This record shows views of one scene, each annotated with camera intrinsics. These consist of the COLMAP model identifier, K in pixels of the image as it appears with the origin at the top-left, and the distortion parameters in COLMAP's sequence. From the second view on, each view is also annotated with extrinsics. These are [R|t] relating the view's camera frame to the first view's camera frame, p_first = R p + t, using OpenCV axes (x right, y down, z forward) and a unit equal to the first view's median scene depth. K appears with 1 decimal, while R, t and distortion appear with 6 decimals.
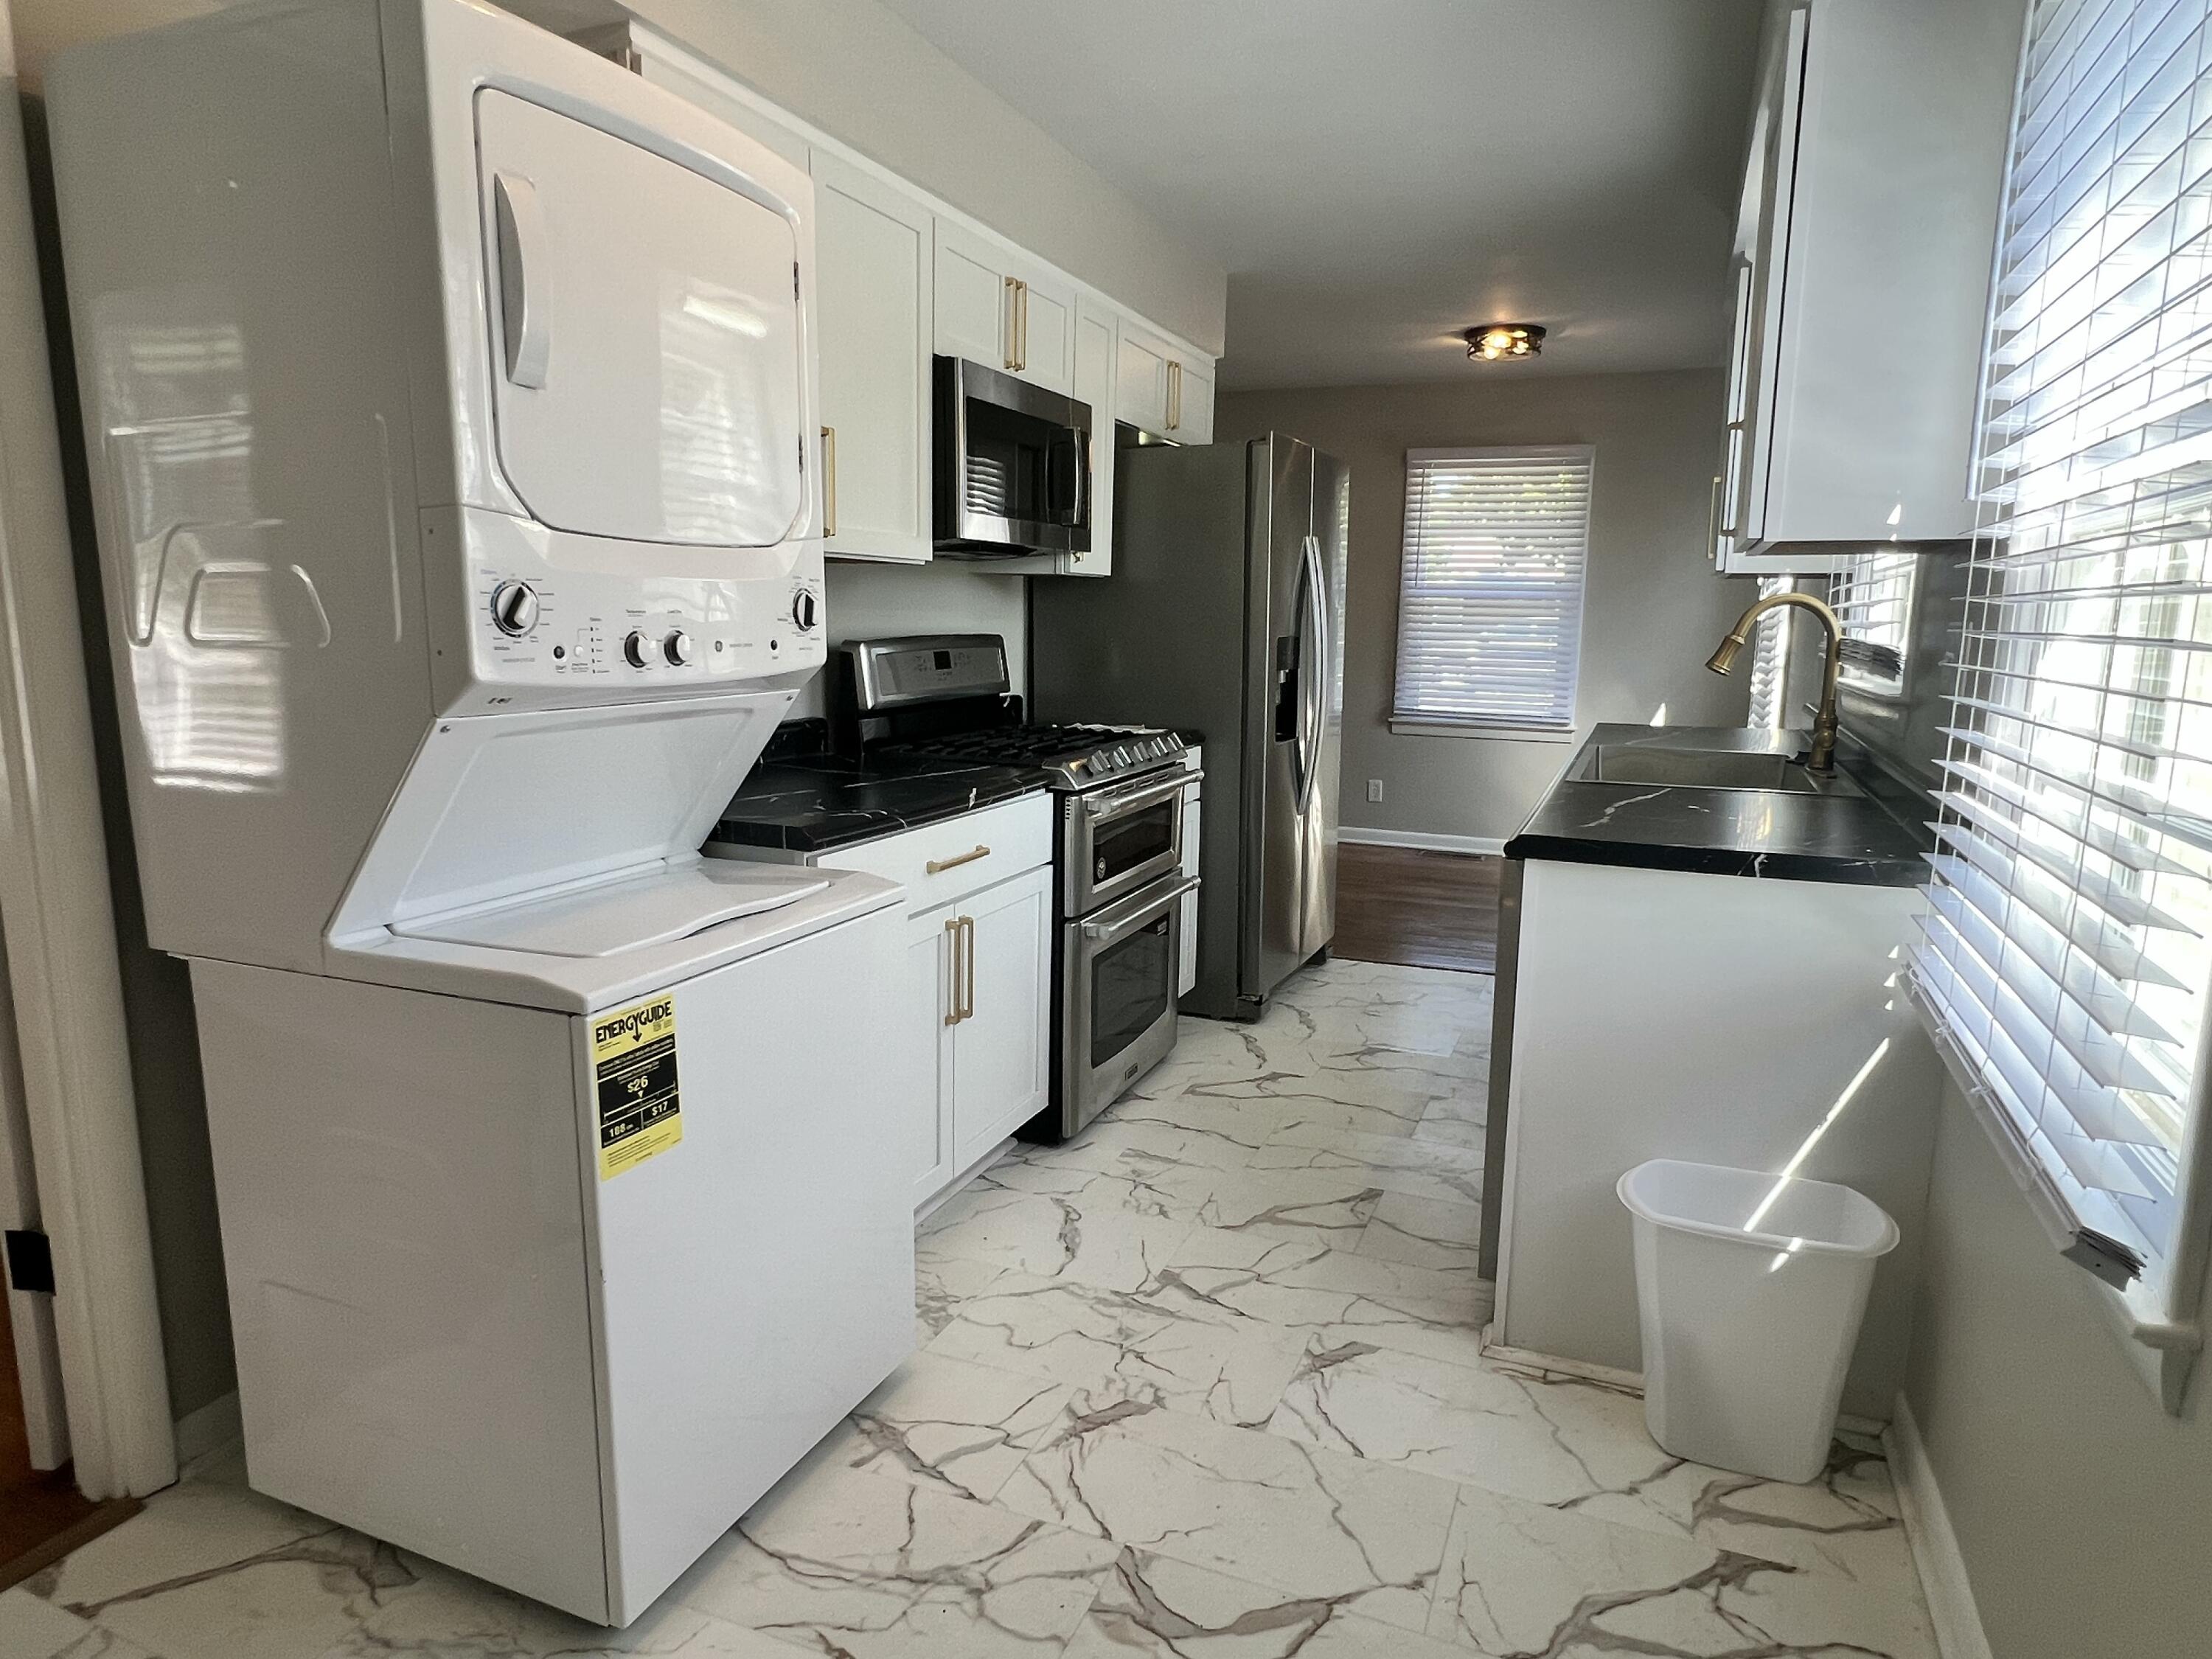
lens RADIAL K [[1308.2, 0, 1108.0], [0, 1308.2, 830.0], [0, 0, 1]] dist [0.002986, -0.000439]
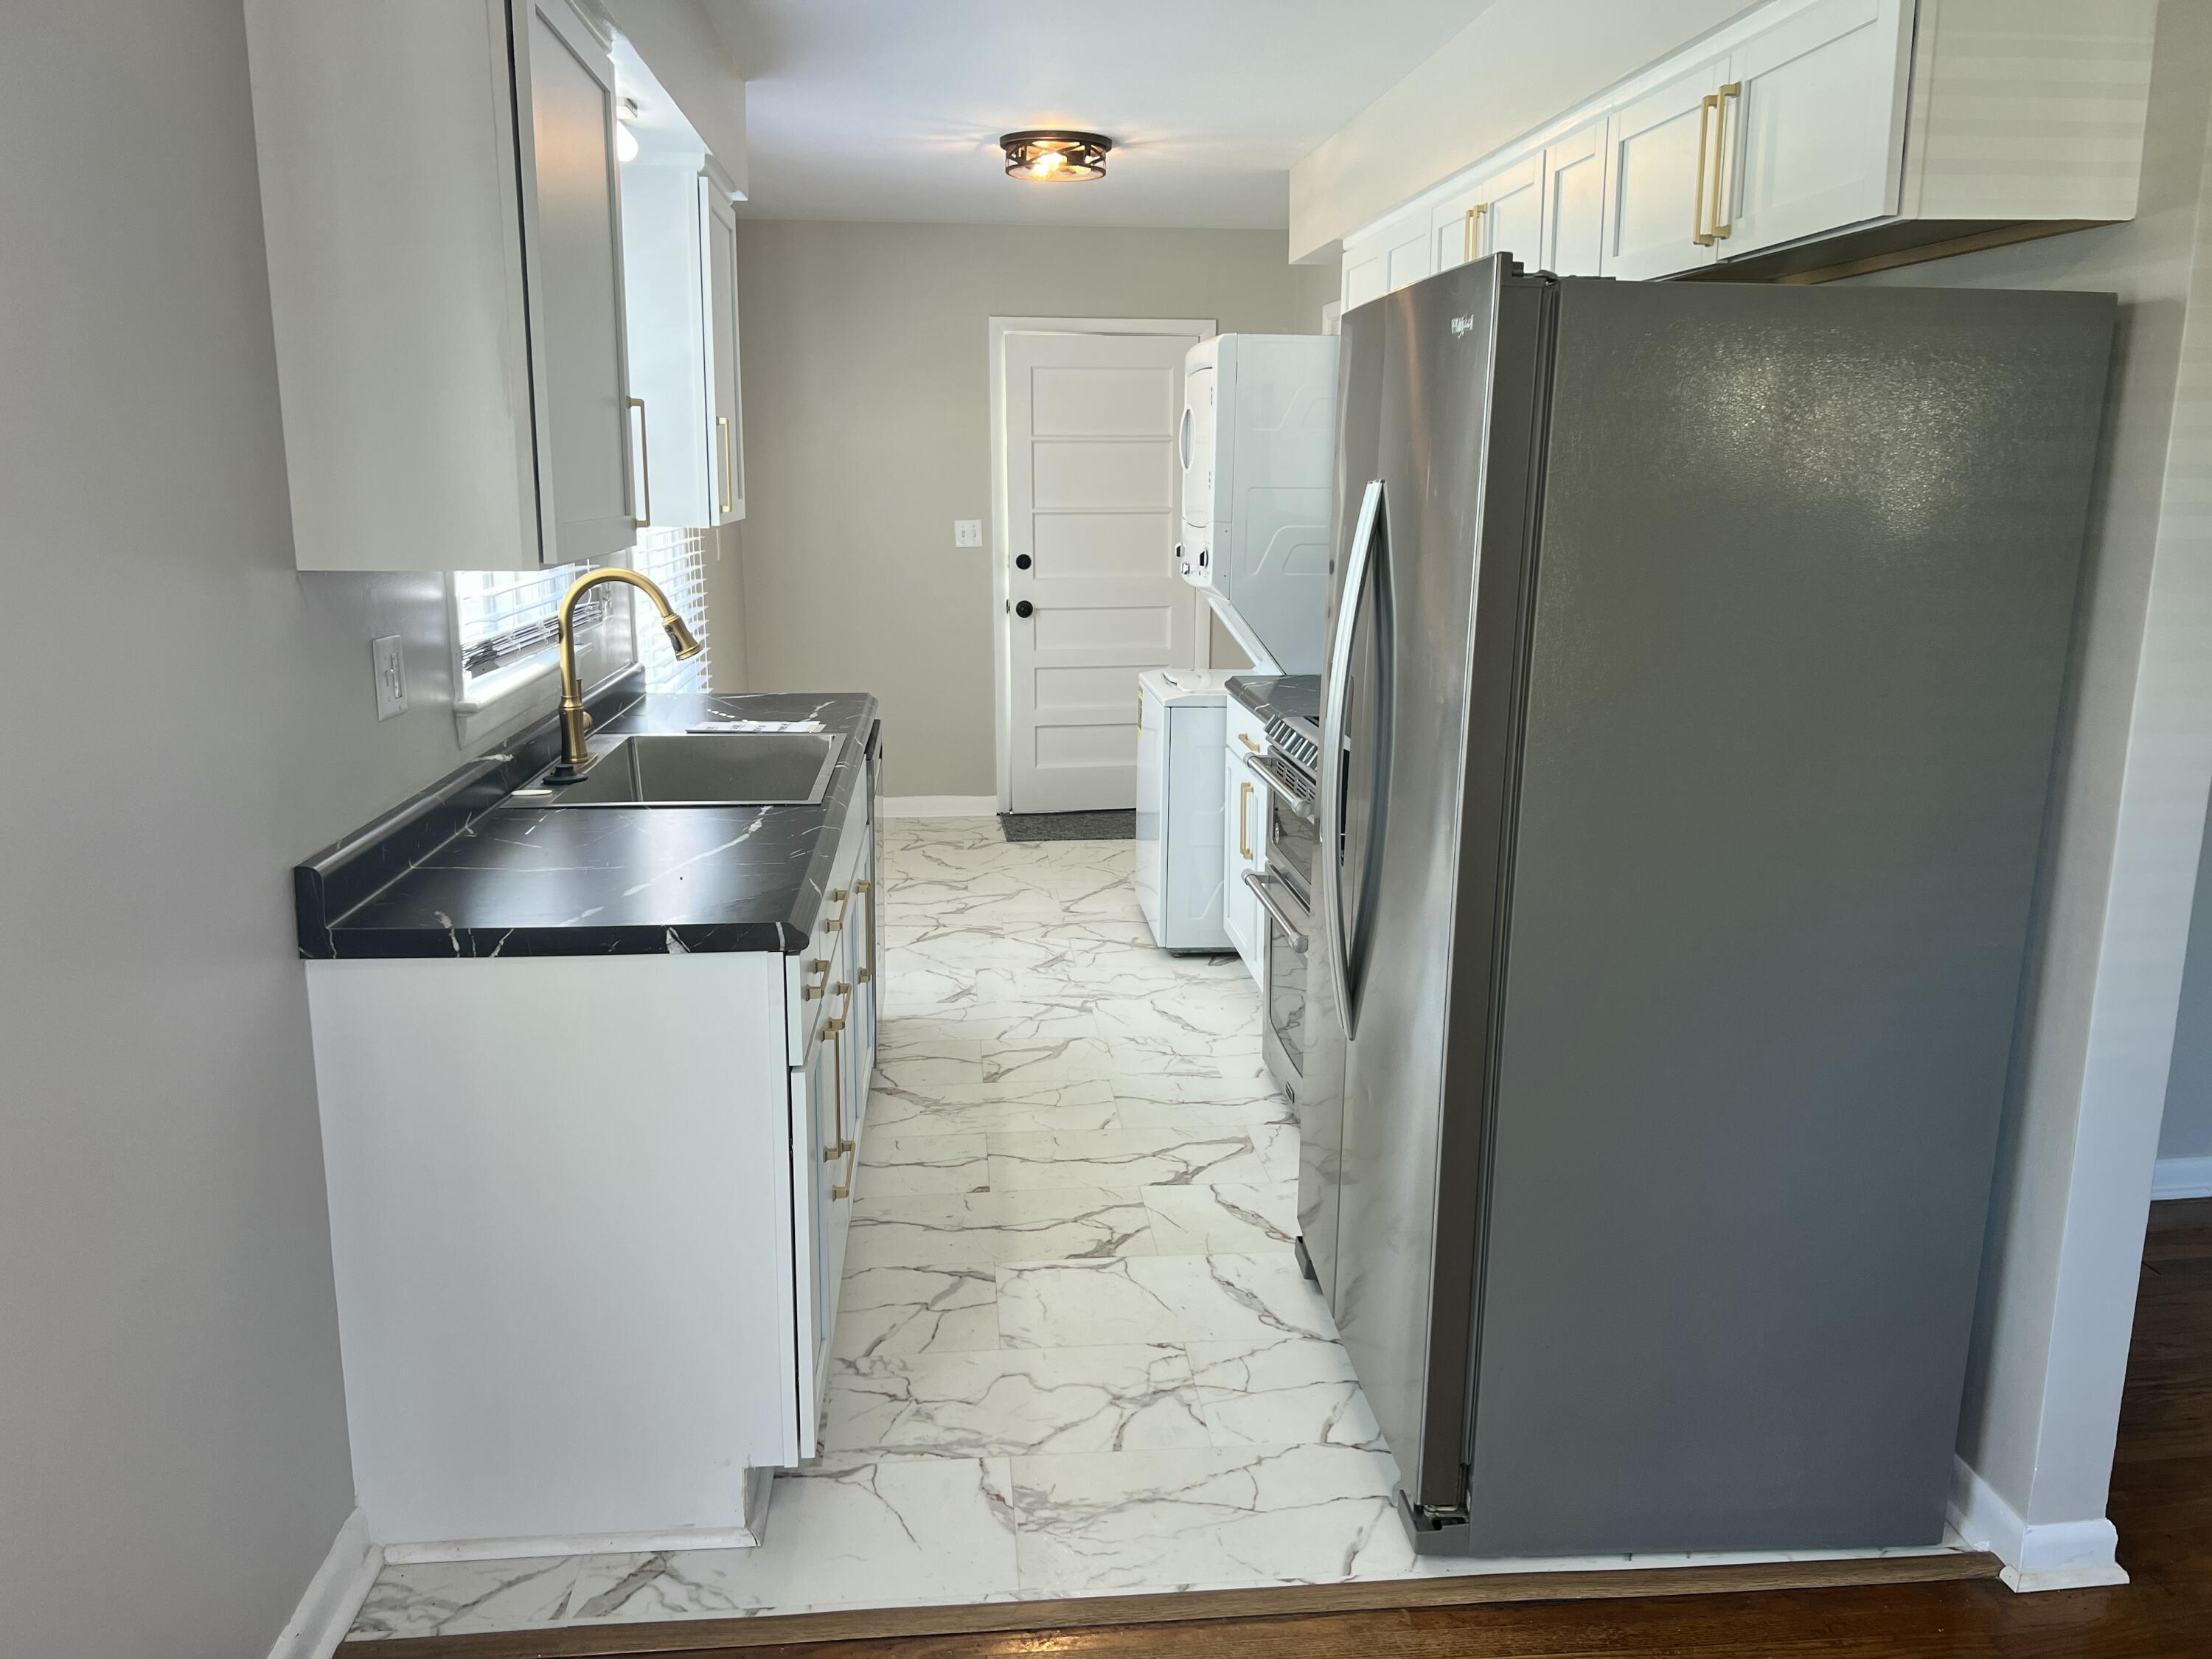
lens RADIAL K [[1677.6, 0, 1111.4], [0, 1677.6, 812.4], [0, 0, 1]] dist [-0.008334, -0.013534]
pose [[-0.879759, 0.067848, -0.470553, 0.723826], [-0.104061, 0.938283, 0.329844, -0.402981], [0.463891, 0.339150, -0.818403, 2.003699]]
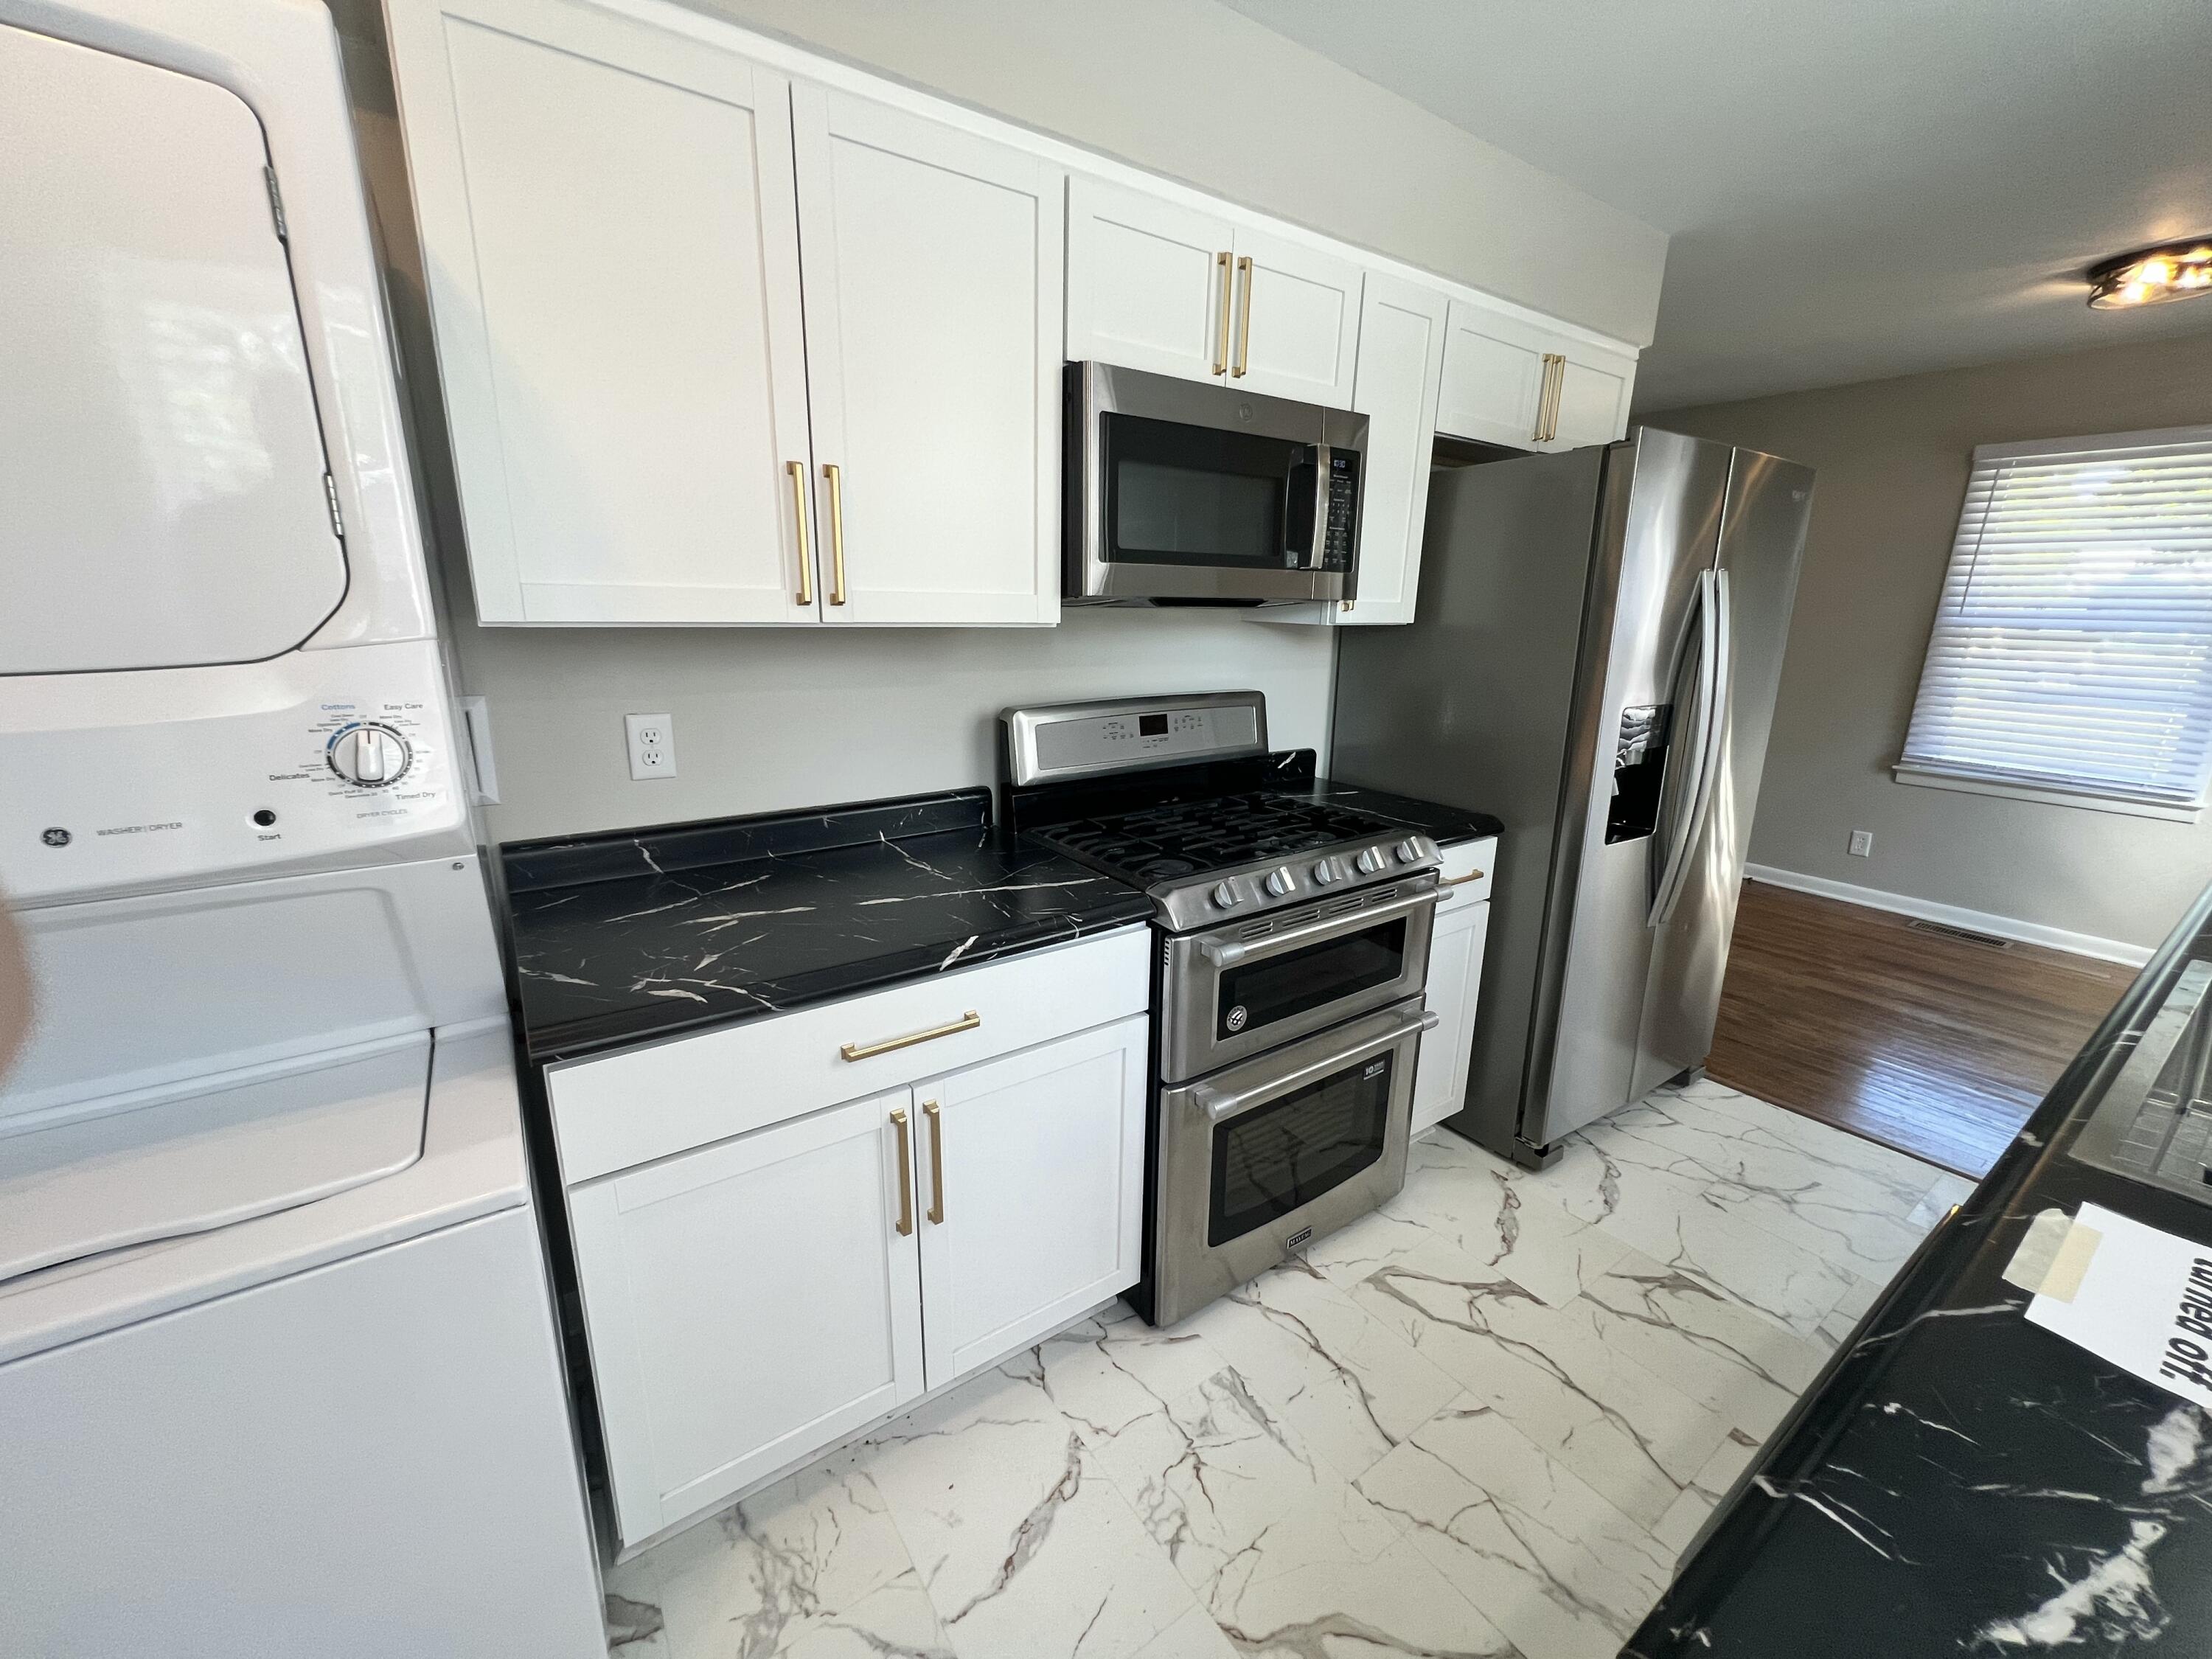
lens RADIAL K [[887.6, 0, 1107.9], [0, 887.6, 828.0], [0, 0, 1]] dist [-0.001706, 0.000991]
pose [[0.847454, 0.128232, -0.515149, 0.189113], [-0.089951, 0.991042, 0.098718, -0.129945], [0.523193, -0.037321, 0.851397, 0.509953]]
